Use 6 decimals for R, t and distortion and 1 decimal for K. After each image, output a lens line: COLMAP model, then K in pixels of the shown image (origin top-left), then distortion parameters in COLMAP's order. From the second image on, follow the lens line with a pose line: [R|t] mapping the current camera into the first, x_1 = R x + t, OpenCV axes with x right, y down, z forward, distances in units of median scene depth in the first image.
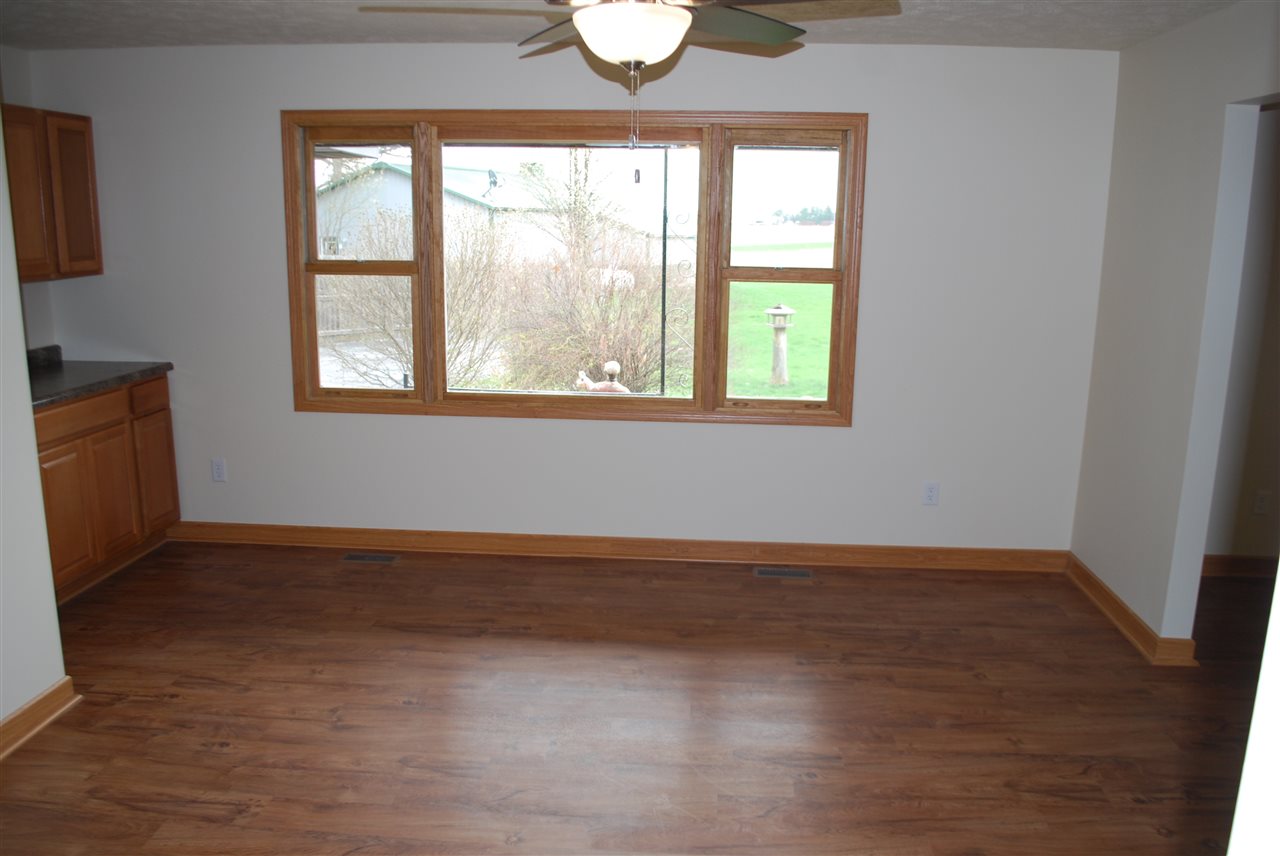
lens RADIAL K [[1005.6, 0, 645.5], [0, 1005.6, 448.0], [0, 0, 1]] dist [-0.071614, -0.000849]
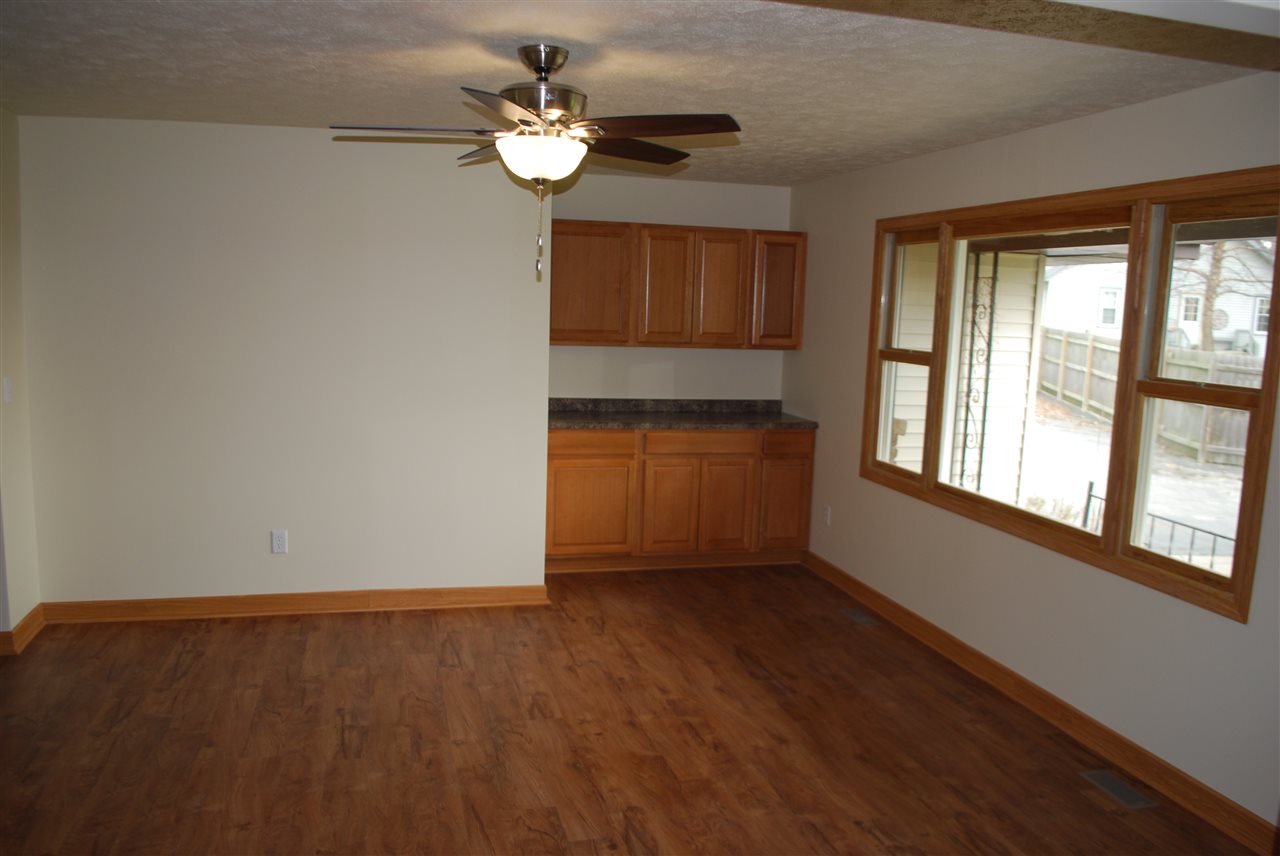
lens RADIAL K [[1005.6, 0, 645.5], [0, 1005.6, 448.0], [0, 0, 1]] dist [-0.071614, -0.000849]
pose [[0.323469, 0.131163, -0.937104, 0.739689], [-0.233405, 0.970805, 0.055314, -0.085591], [0.917001, 0.200832, 0.344640, 0.421724]]
